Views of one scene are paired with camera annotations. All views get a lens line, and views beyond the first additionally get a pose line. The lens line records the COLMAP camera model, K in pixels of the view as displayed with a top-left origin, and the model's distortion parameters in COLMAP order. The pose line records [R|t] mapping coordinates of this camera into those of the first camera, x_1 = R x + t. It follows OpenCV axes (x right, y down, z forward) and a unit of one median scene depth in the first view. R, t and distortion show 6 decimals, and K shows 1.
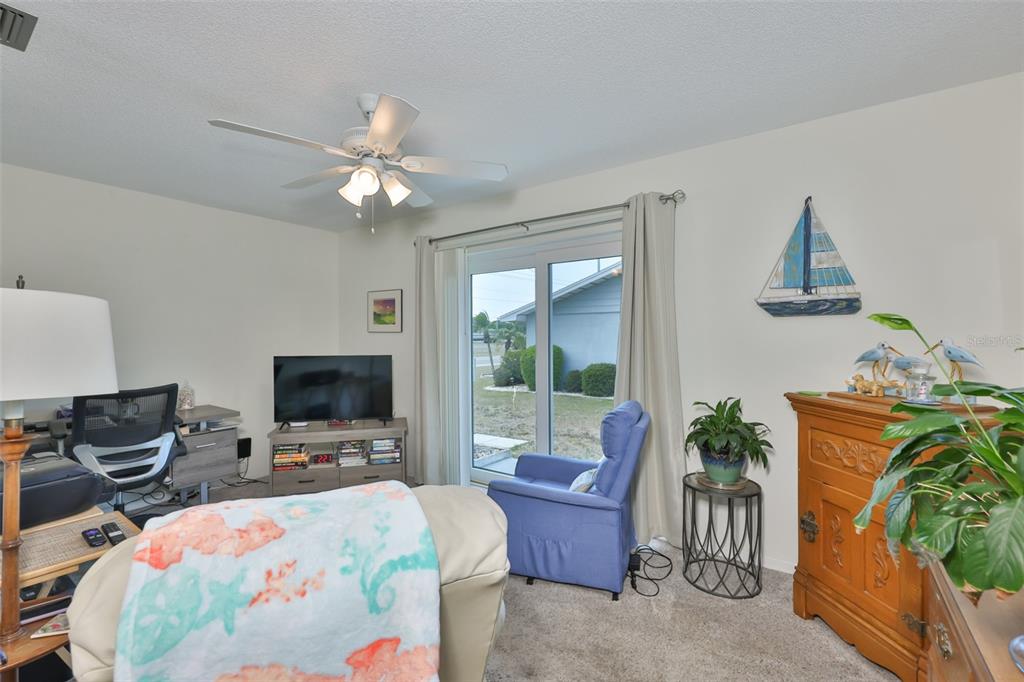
lens RADIAL K [[429.7, 0, 510.8], [0, 429.7, 336.4], [0, 0, 1]] dist [-0.018510, -0.000128]
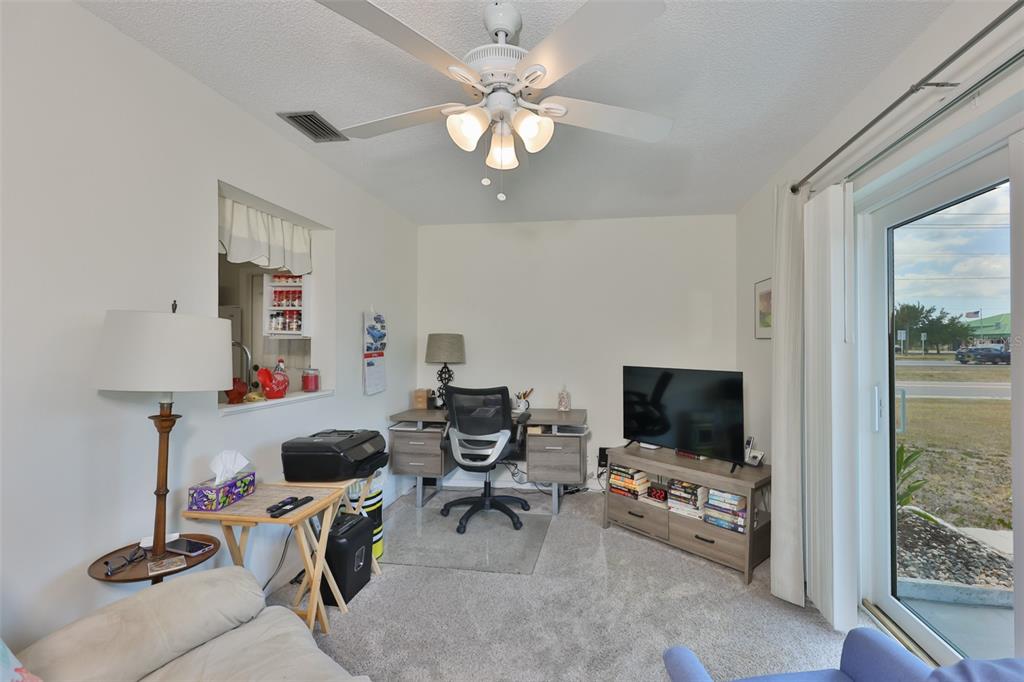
lens RADIAL K [[446.5, 0, 514.5], [0, 446.5, 341.5], [0, 0, 1]] dist [-0.000790, 0.000060]
pose [[0.482263, -0.000672, -0.876026, 0.180010], [-0.006008, 0.999974, -0.004075, -0.000032], [0.876006, 0.007229, 0.482246, 0.353521]]
